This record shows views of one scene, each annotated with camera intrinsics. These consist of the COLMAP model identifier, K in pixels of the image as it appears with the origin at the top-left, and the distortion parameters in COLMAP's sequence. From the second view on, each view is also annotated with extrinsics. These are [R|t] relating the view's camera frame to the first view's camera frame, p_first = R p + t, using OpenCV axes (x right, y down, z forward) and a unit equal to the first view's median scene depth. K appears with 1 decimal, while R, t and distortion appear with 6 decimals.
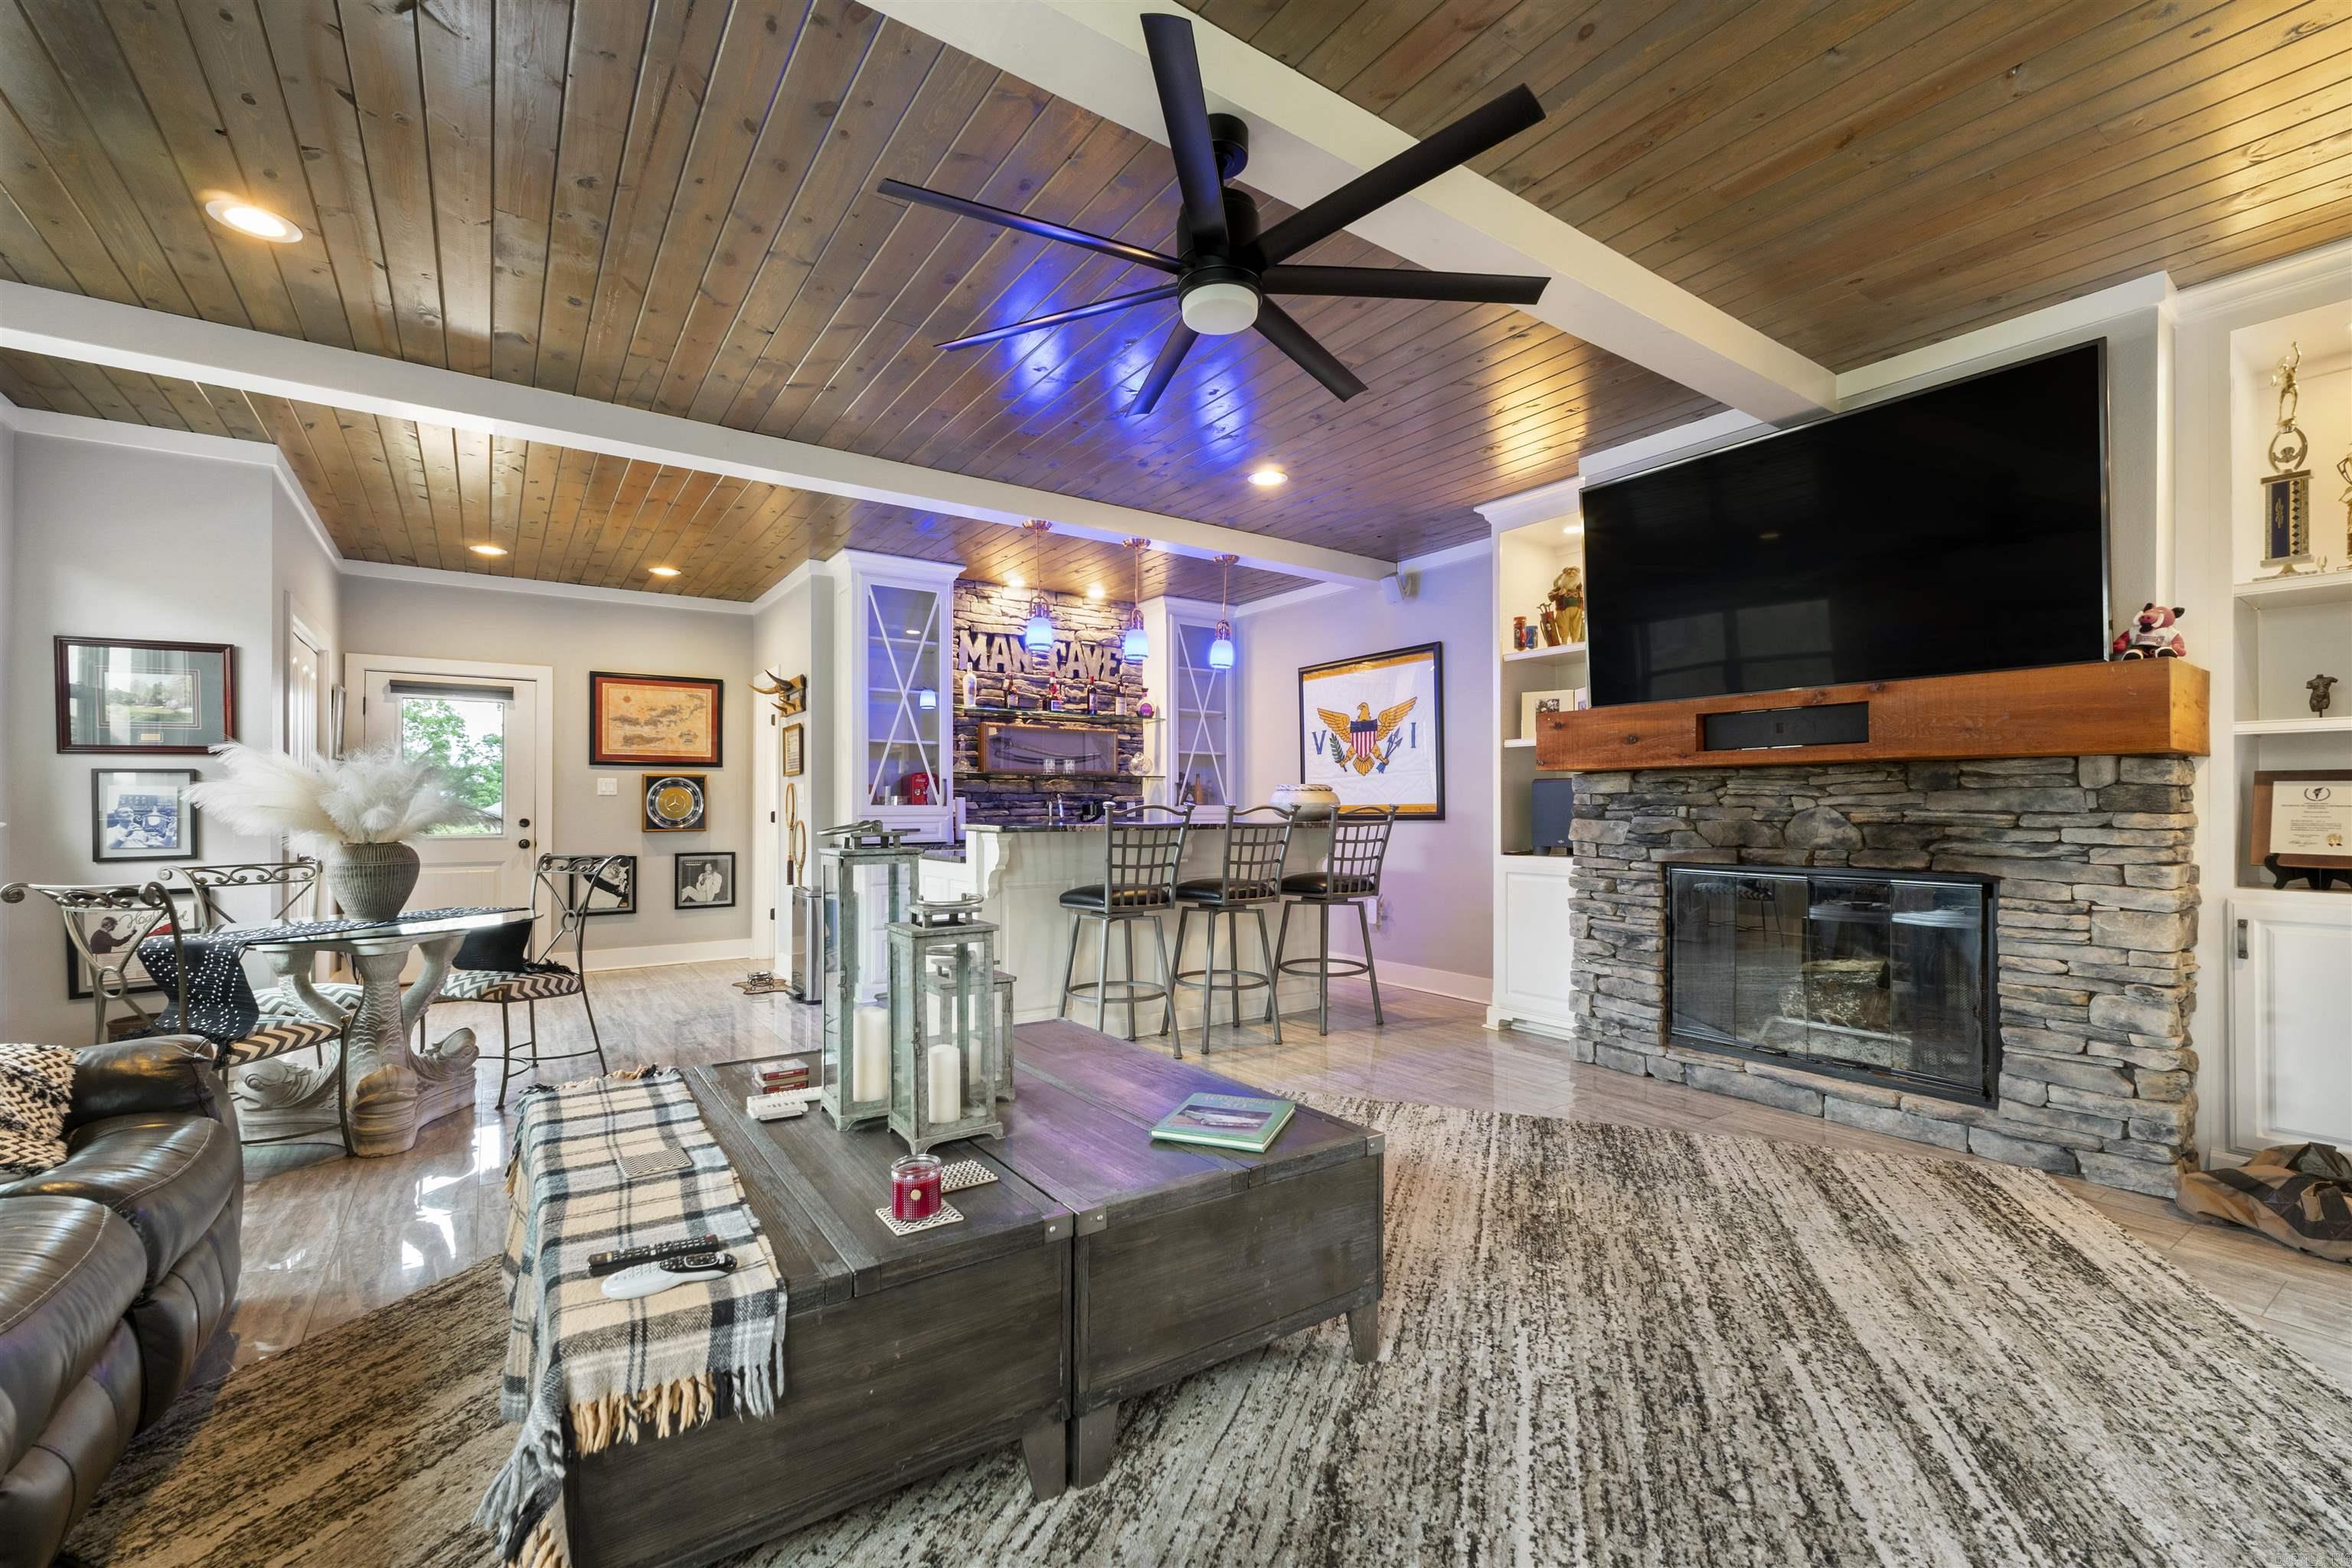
lens RADIAL K [[991.5, 0, 1160.7], [0, 991.5, 799.0], [0, 0, 1]] dist [0.006429, 0.000233]
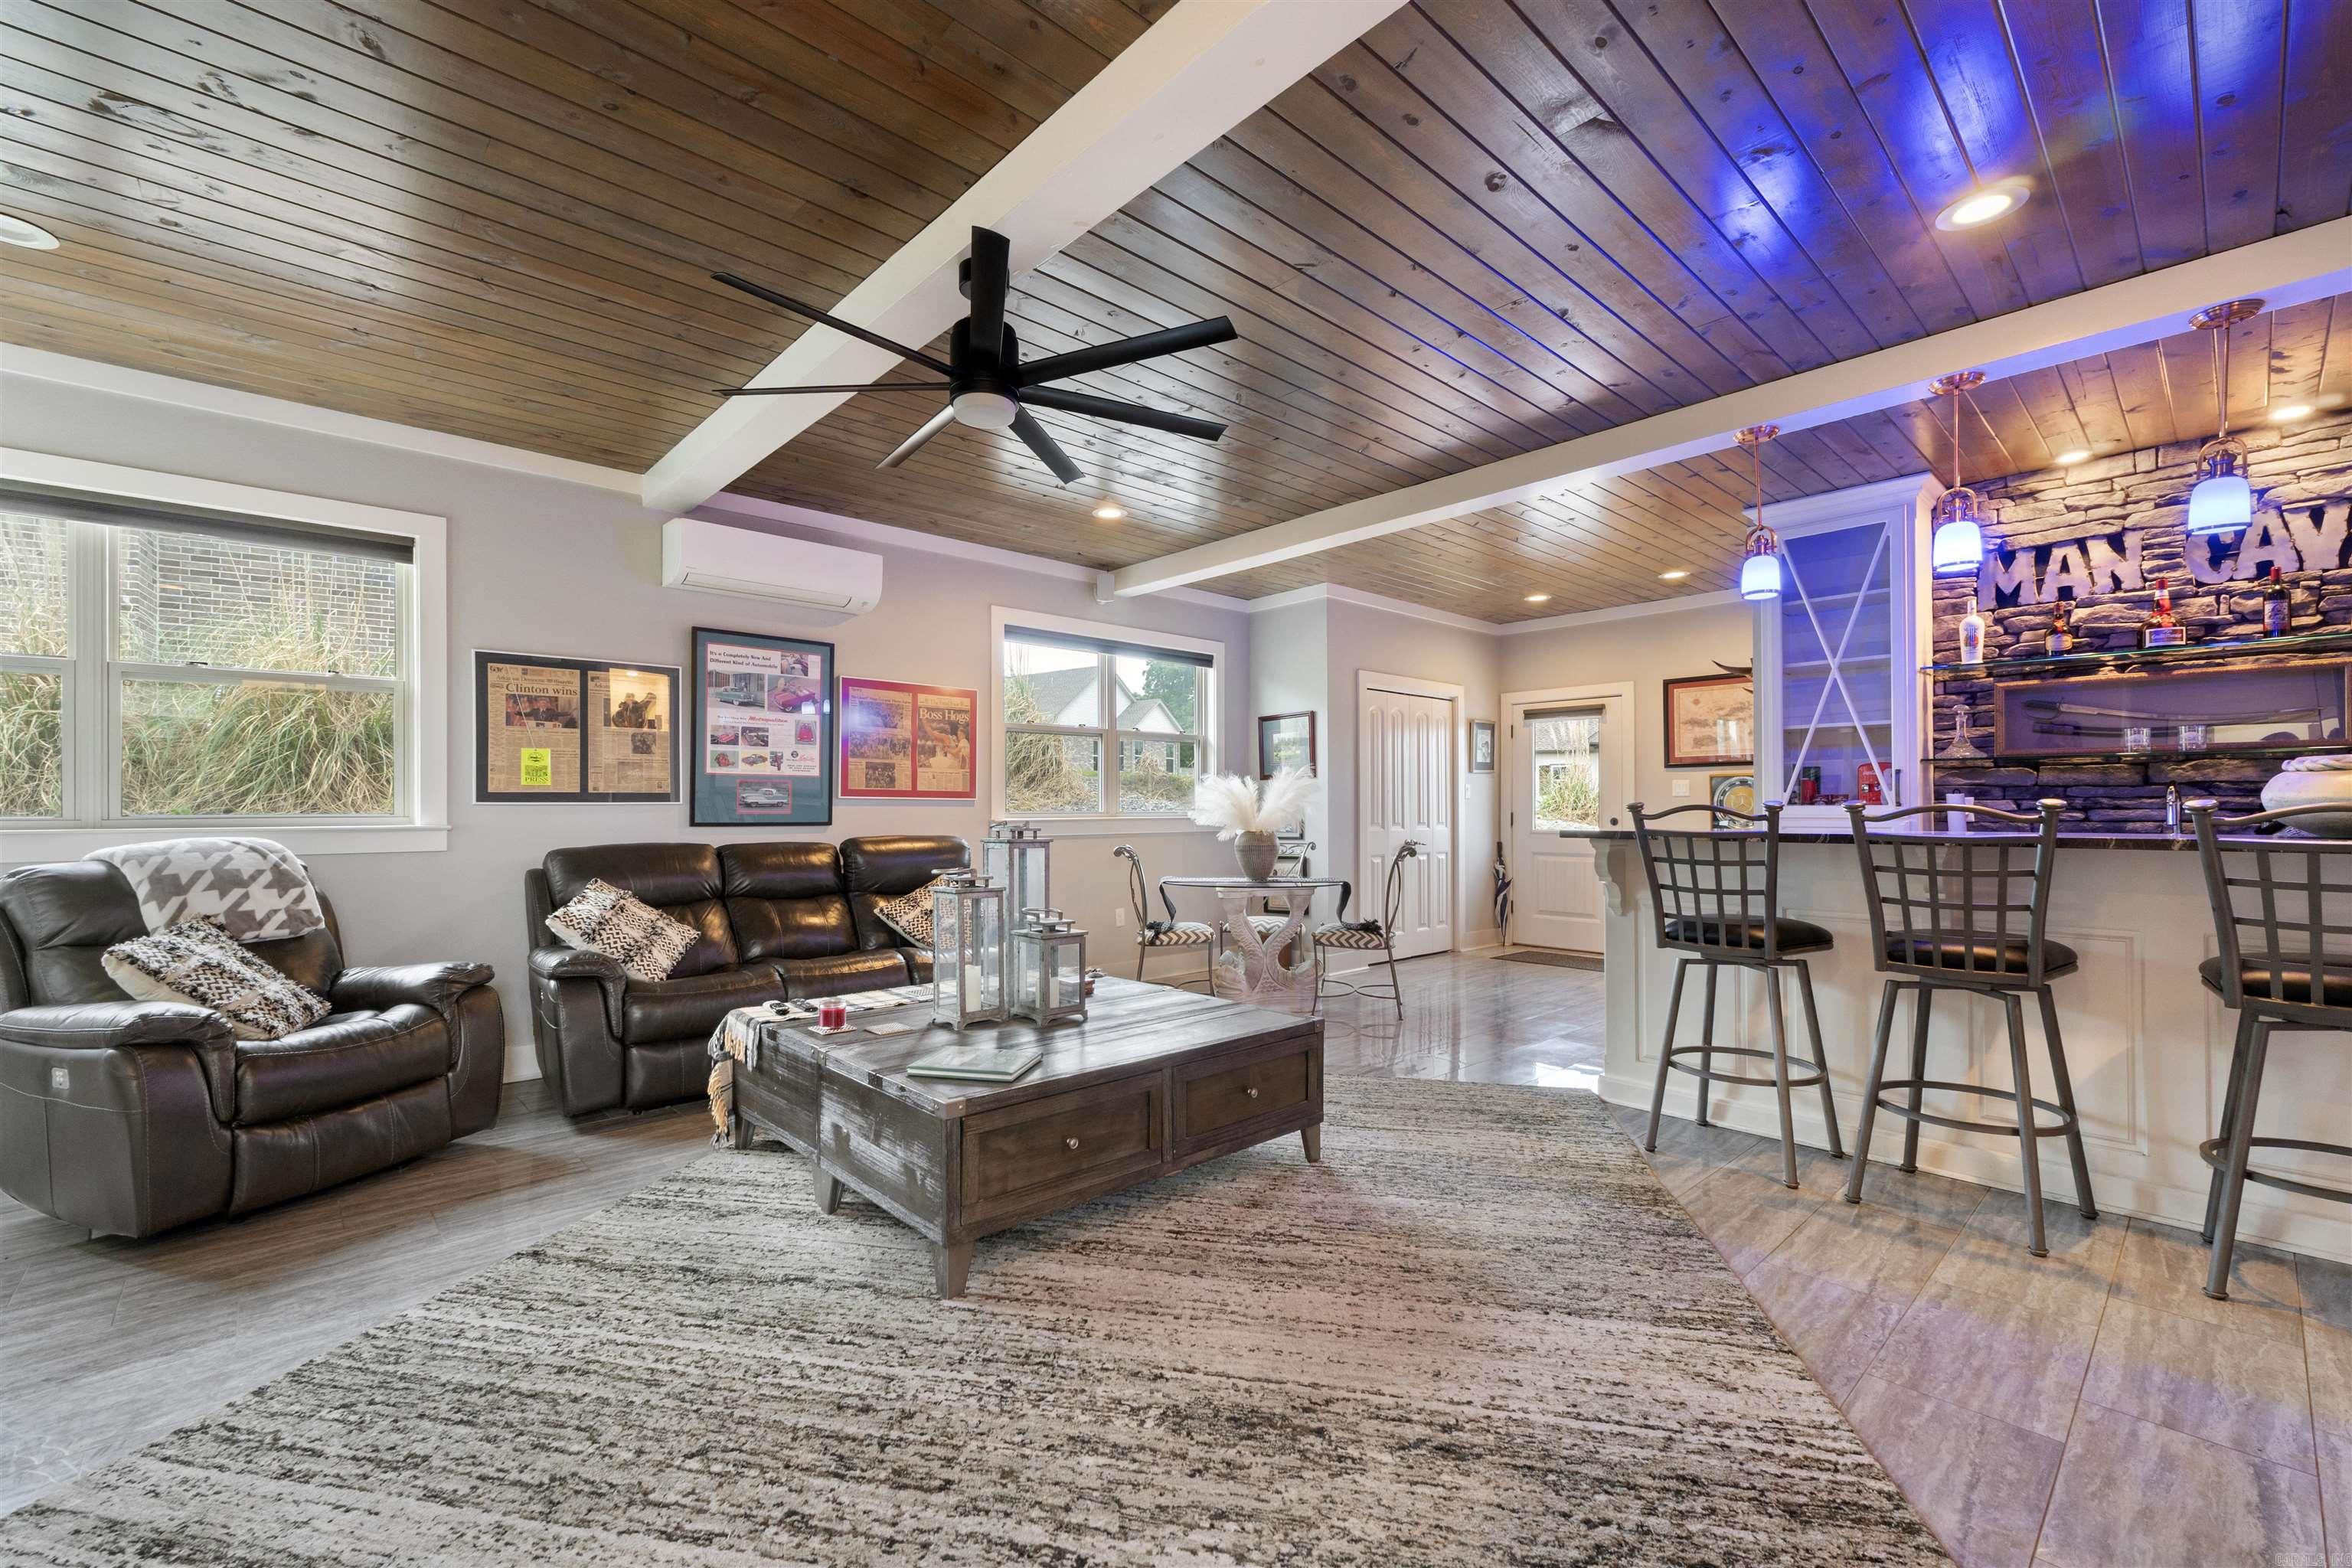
lens RADIAL K [[991.5, 0, 1163.3], [0, 991.5, 794.4], [0, 0, 1]] dist [0.006429, 0.000233]
pose [[0.138529, -0.015126, -0.990243, 0.568556], [0.011384, 0.999842, -0.013680, 0.002985], [0.990293, -0.009378, 0.138680, 0.451284]]
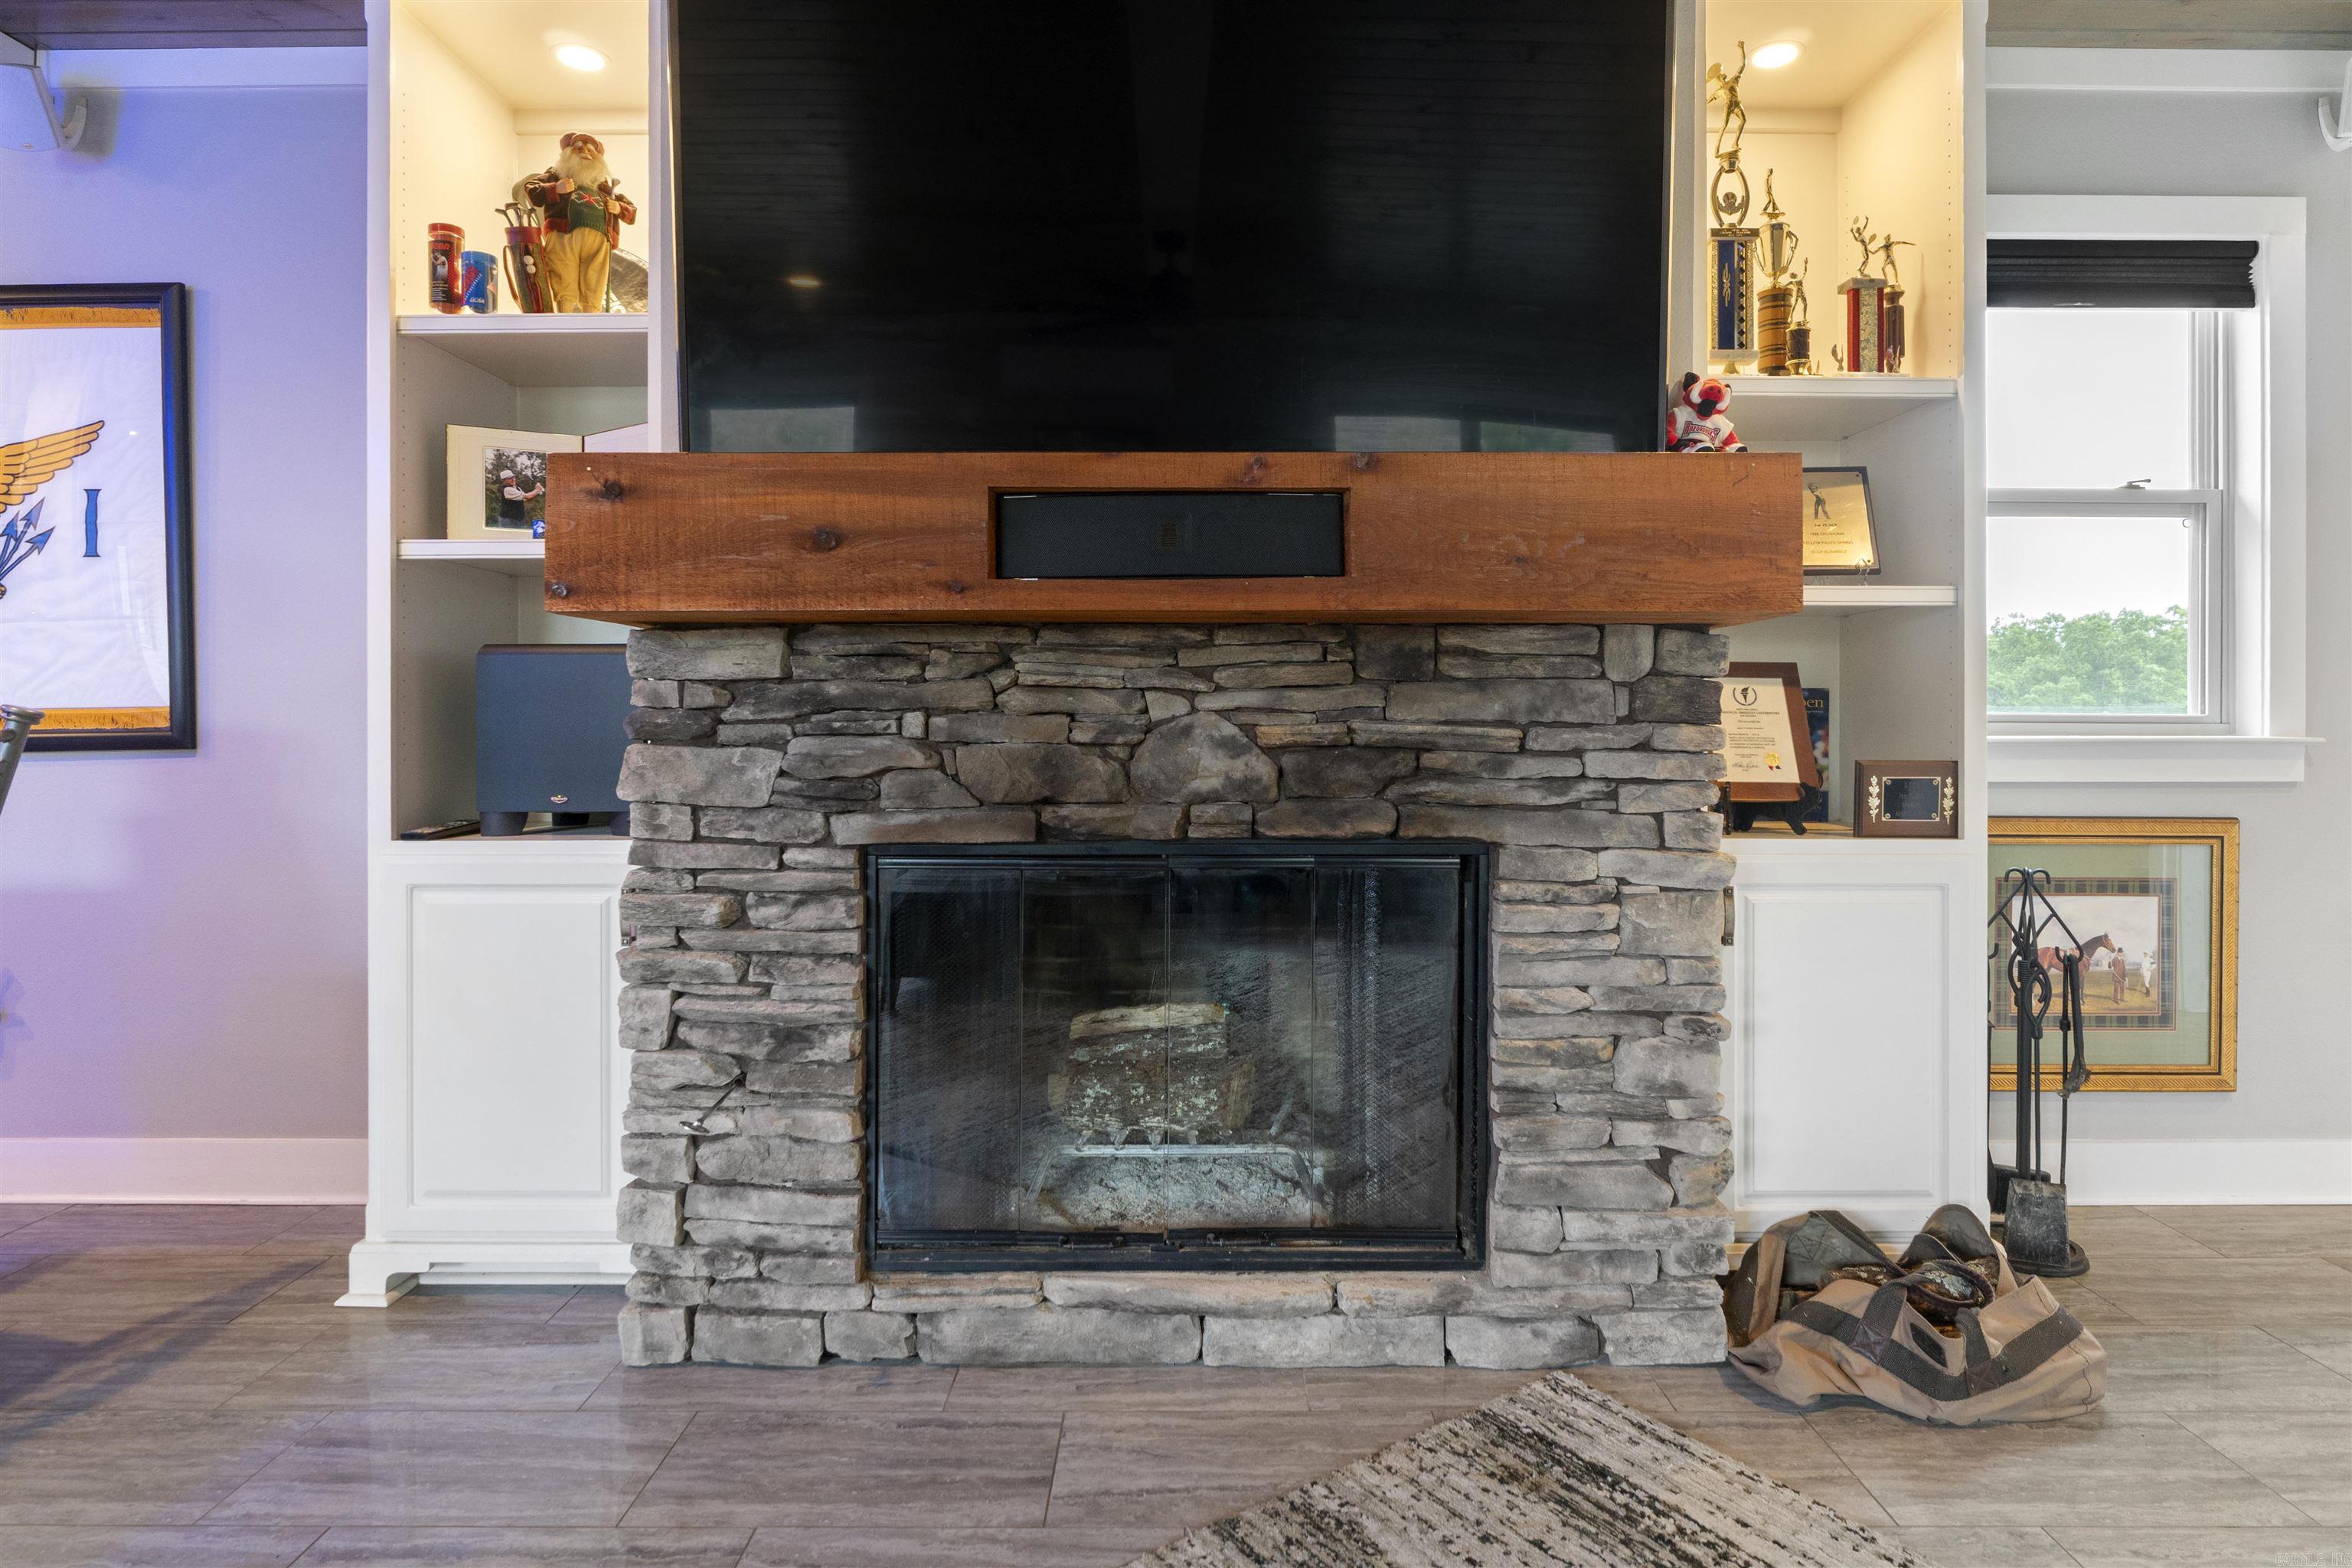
lens RADIAL K [[1262.4, 0, 1190.3], [0, 1262.4, 727.3], [0, 0, 1]] dist [-0.003534, -0.000084]
pose [[0.562402, -0.004307, 0.826853, 0.119583], [-0.007008, 0.999926, 0.009975, 0.006217], [-0.826834, -0.011405, 0.562330, 0.490960]]
